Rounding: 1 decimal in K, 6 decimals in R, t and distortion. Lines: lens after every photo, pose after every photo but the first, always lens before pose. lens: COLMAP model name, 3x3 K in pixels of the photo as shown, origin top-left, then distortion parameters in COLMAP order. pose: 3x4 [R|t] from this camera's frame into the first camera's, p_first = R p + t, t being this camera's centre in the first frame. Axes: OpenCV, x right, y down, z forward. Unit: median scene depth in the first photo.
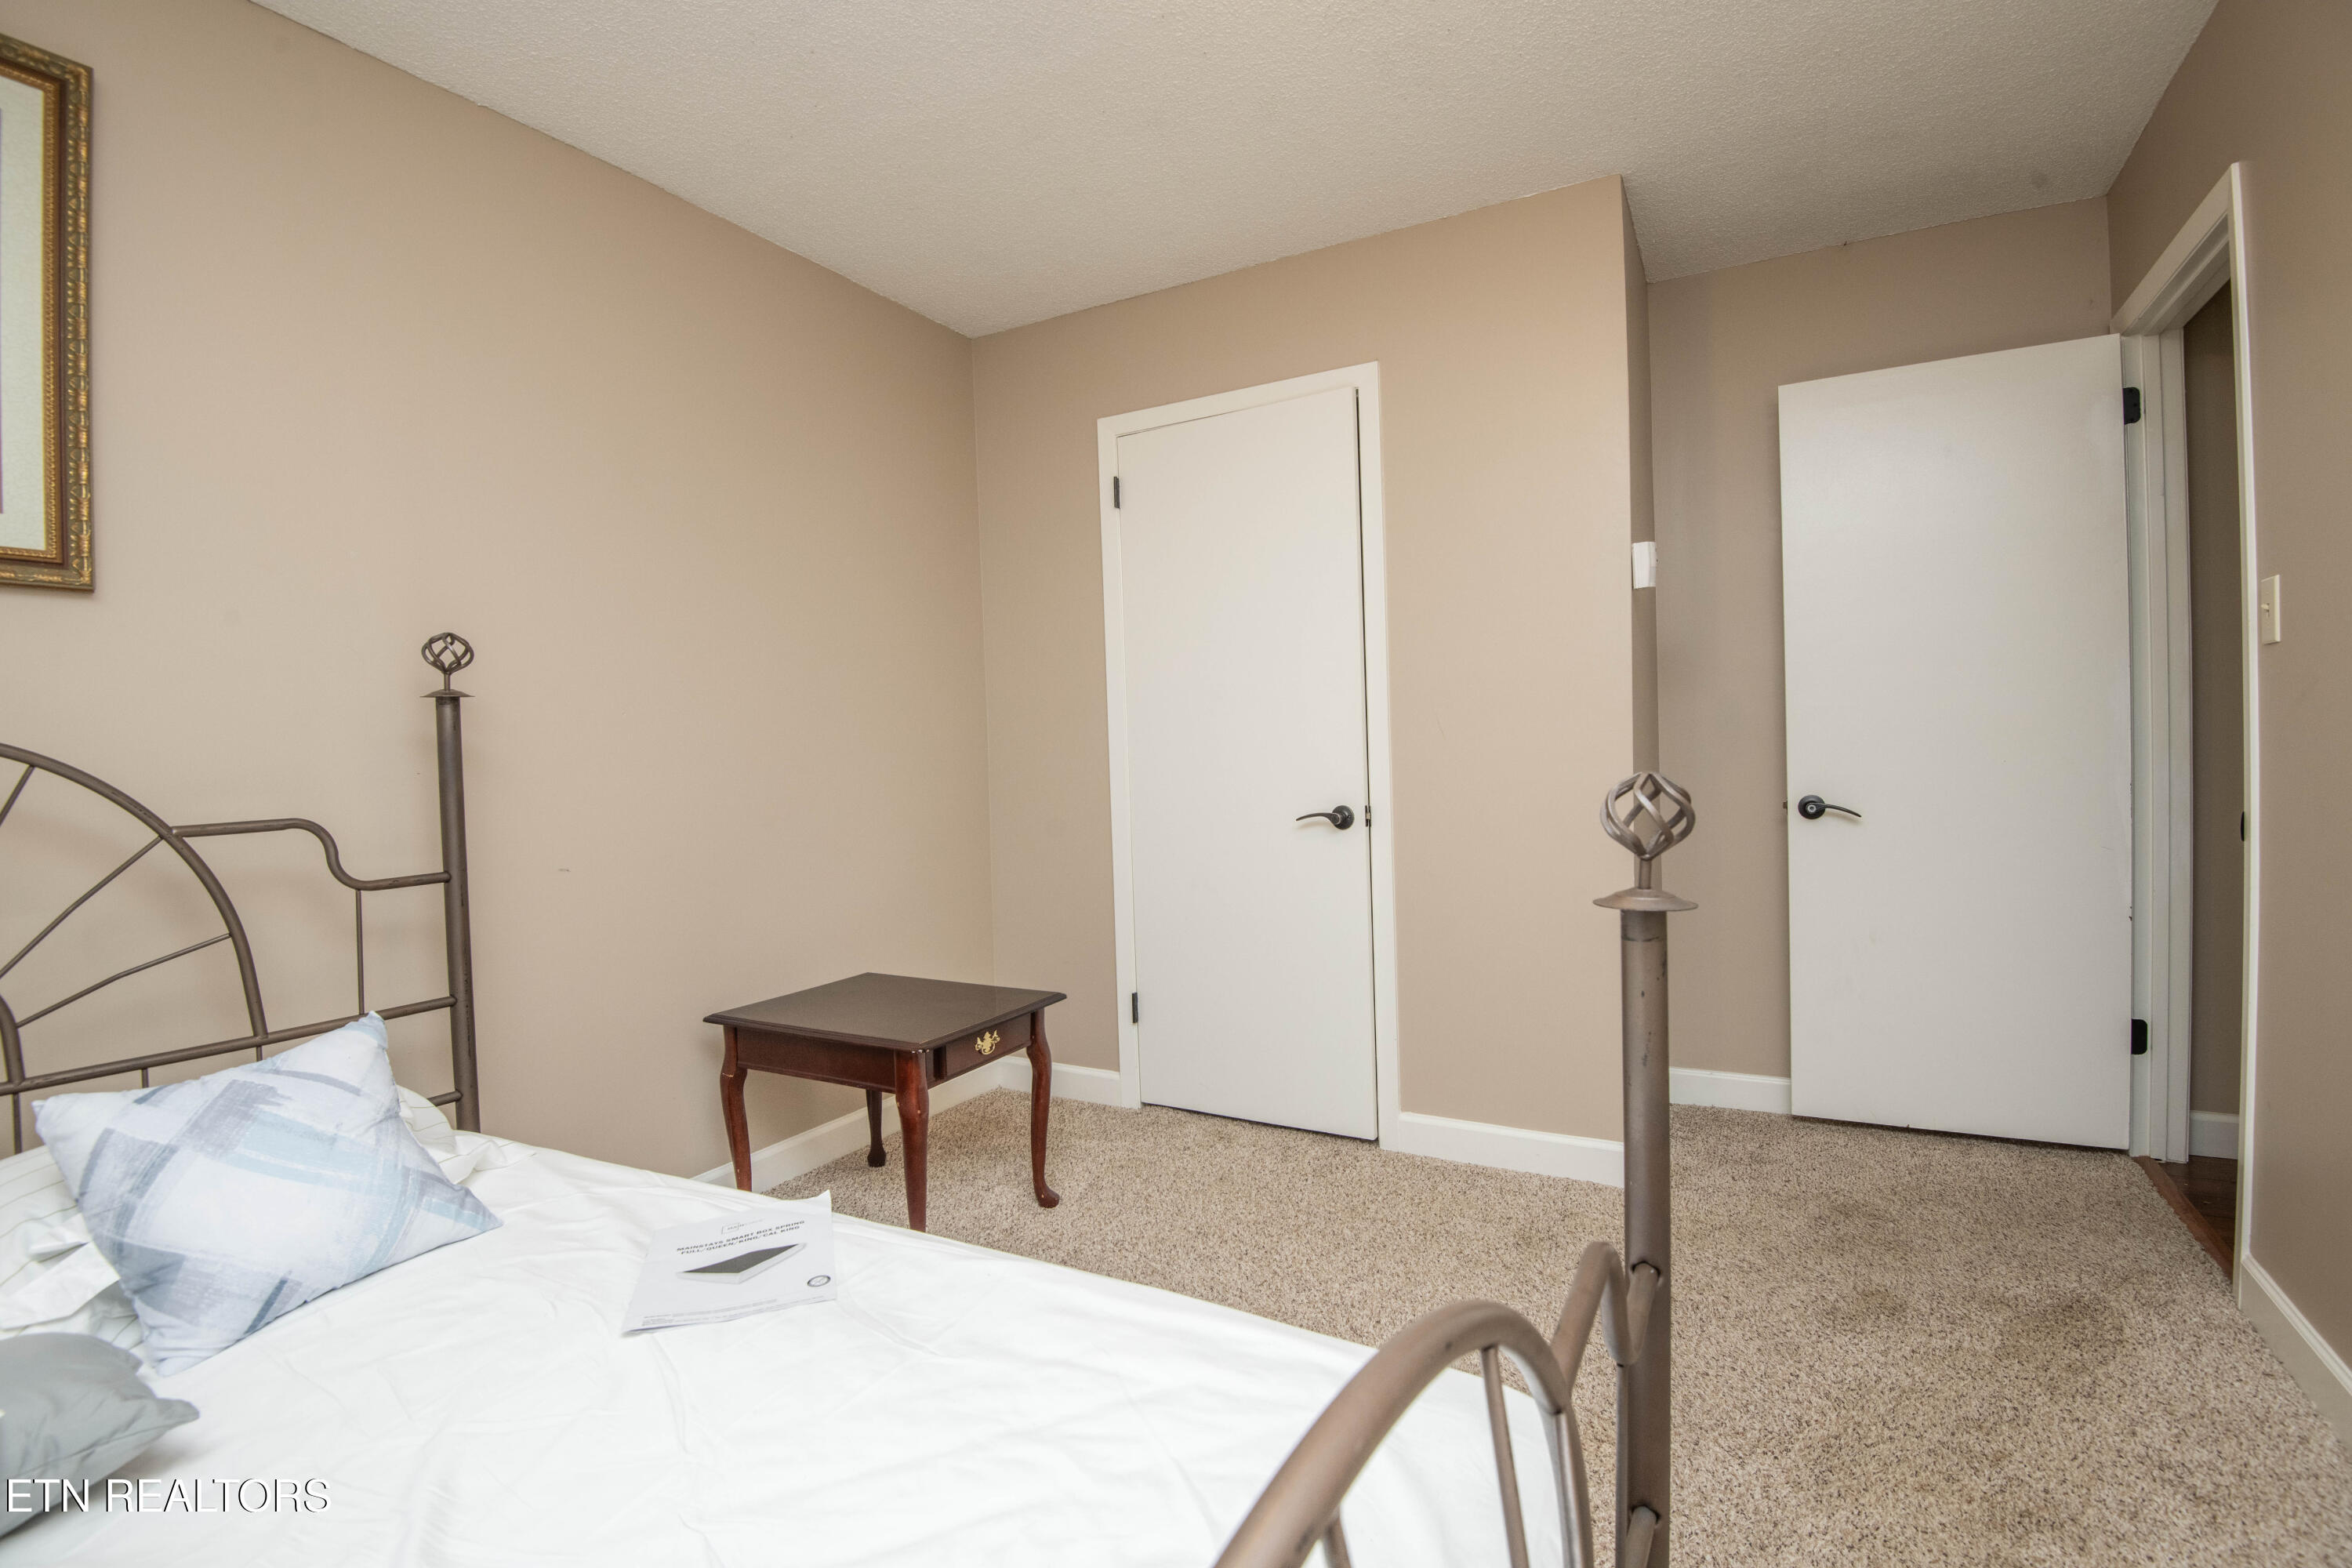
lens RADIAL K [[1082.3, 0, 1155.3], [0, 1082.3, 784.3], [0, 0, 1]] dist [-0.012285, -0.014904]
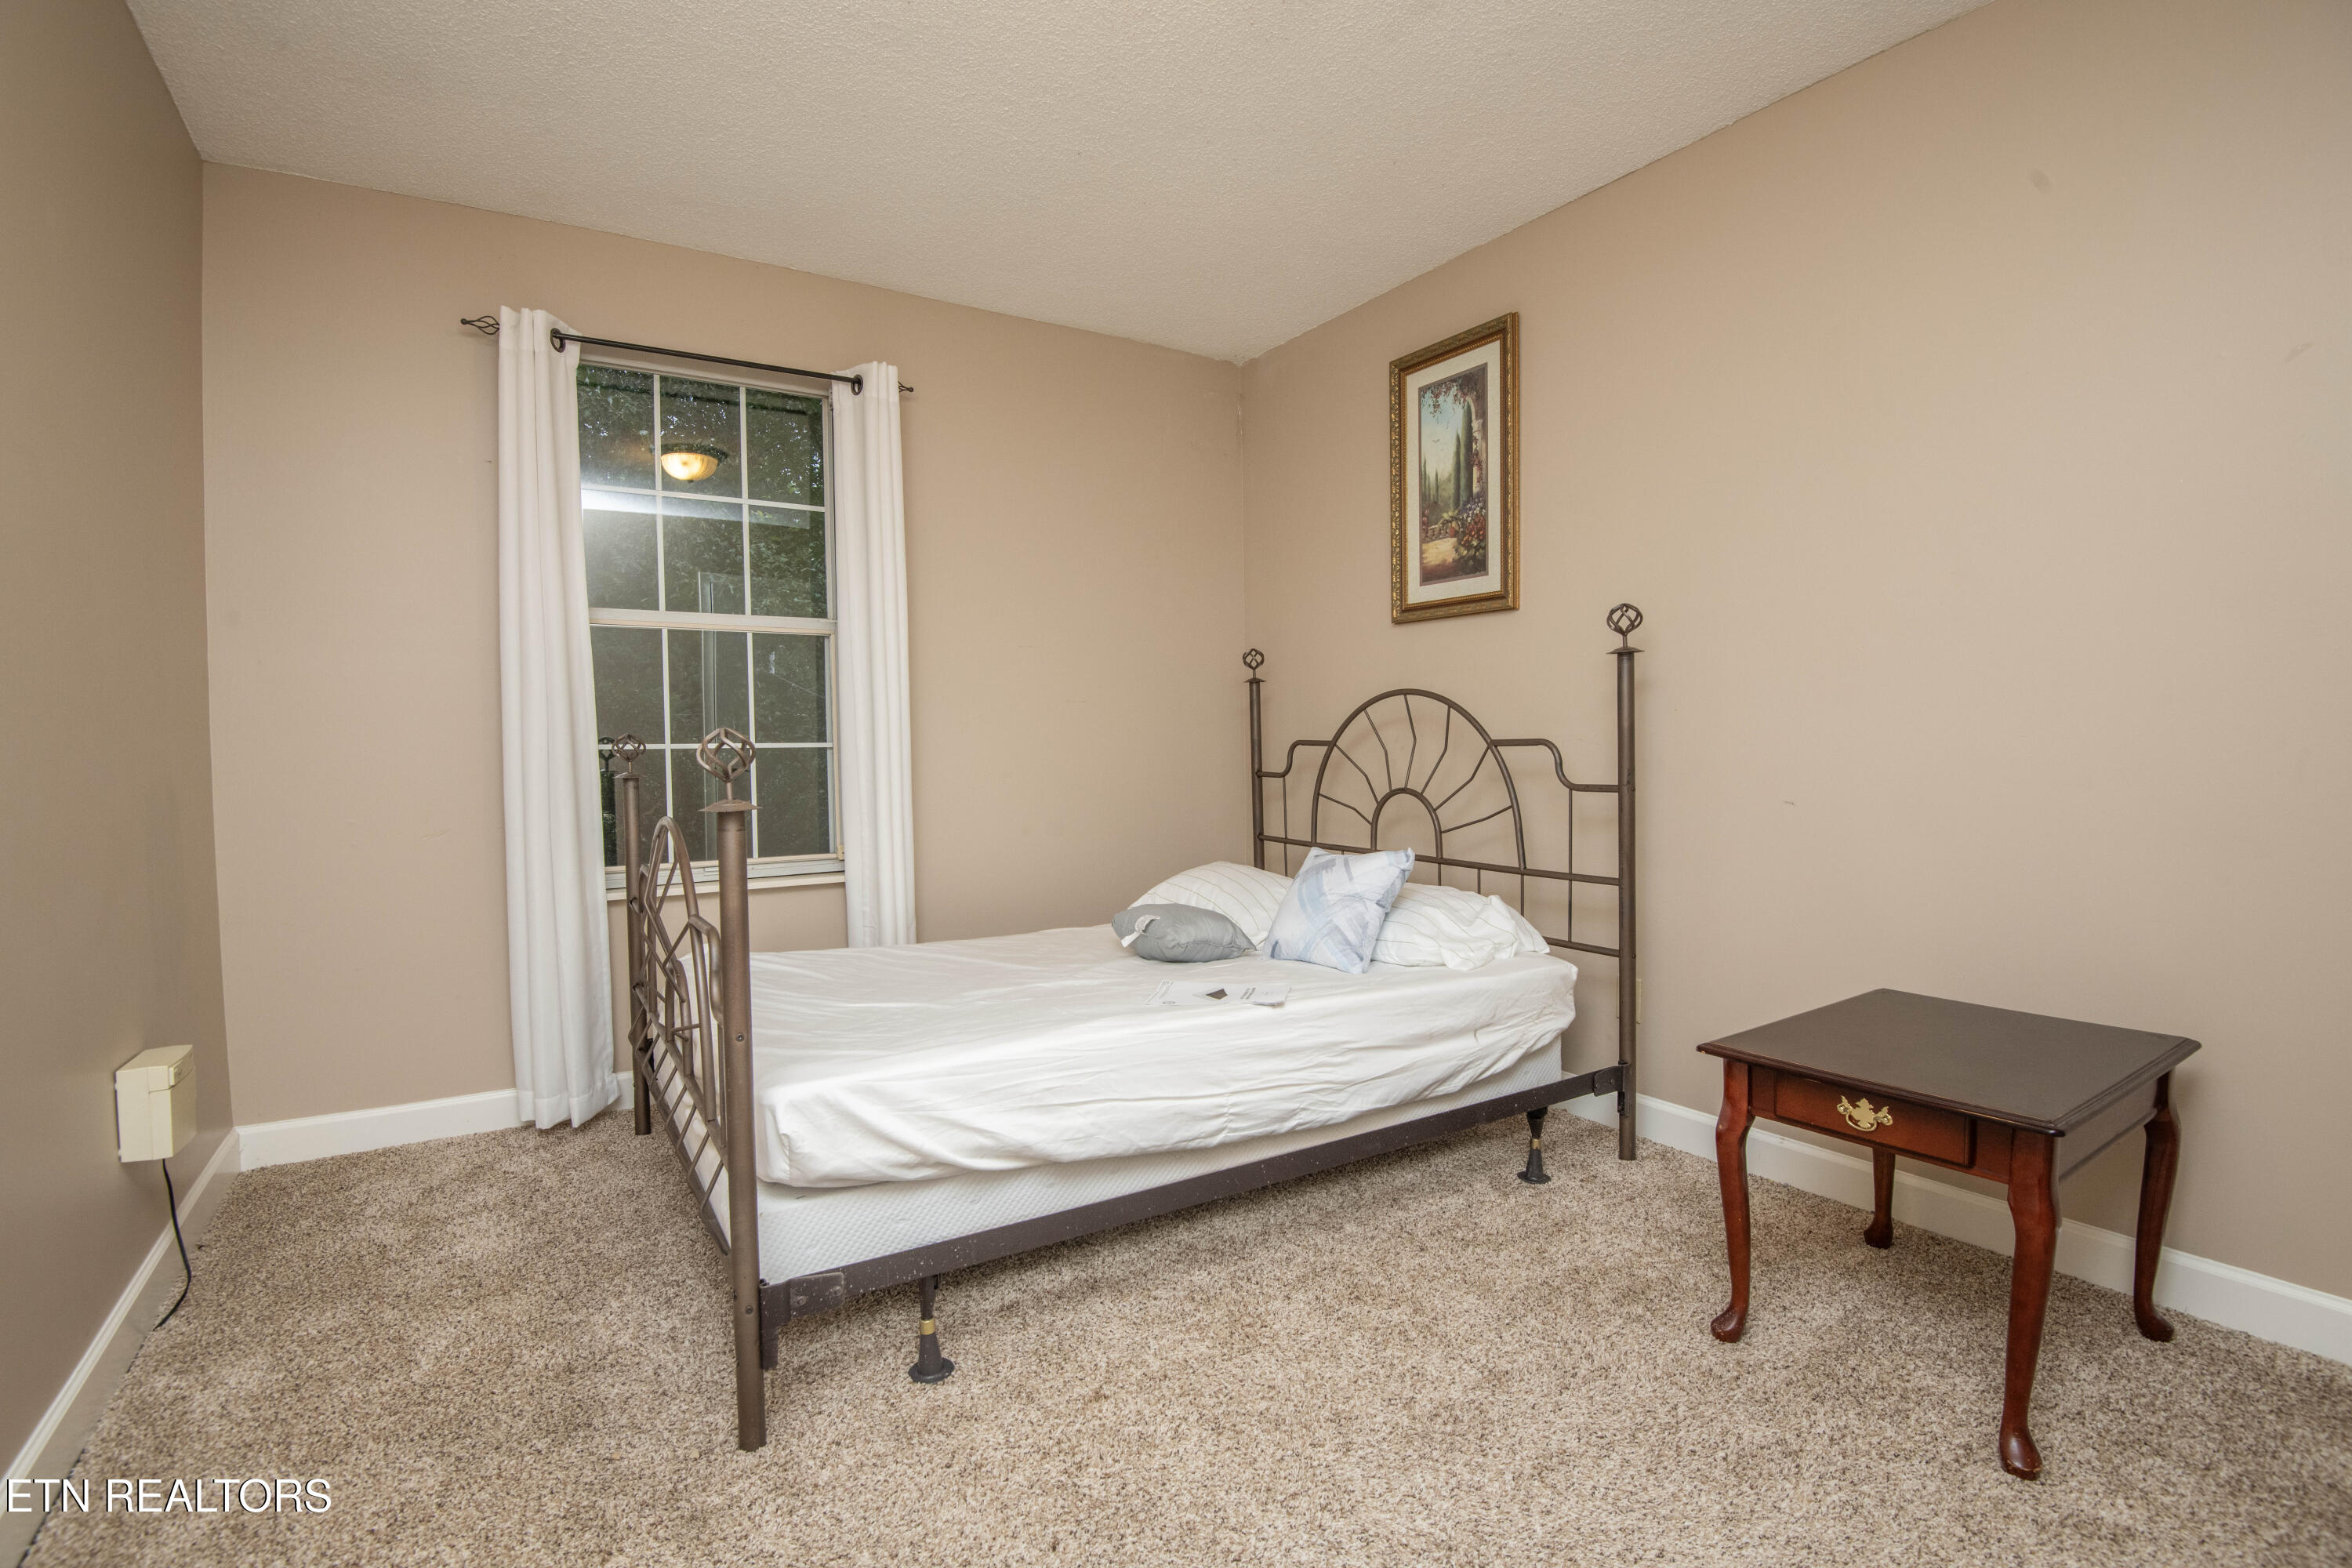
lens RADIAL K [[1112.9, 0, 1176.0], [0, 1112.9, 784.0], [0, 0, 1]] dist [-0.040463, -0.004130]
pose [[-0.482124, 0.077312, -0.872685, 0.806497], [0.009055, 0.996485, 0.083277, -0.039083], [0.876056, 0.032248, -0.481129, 1.184668]]
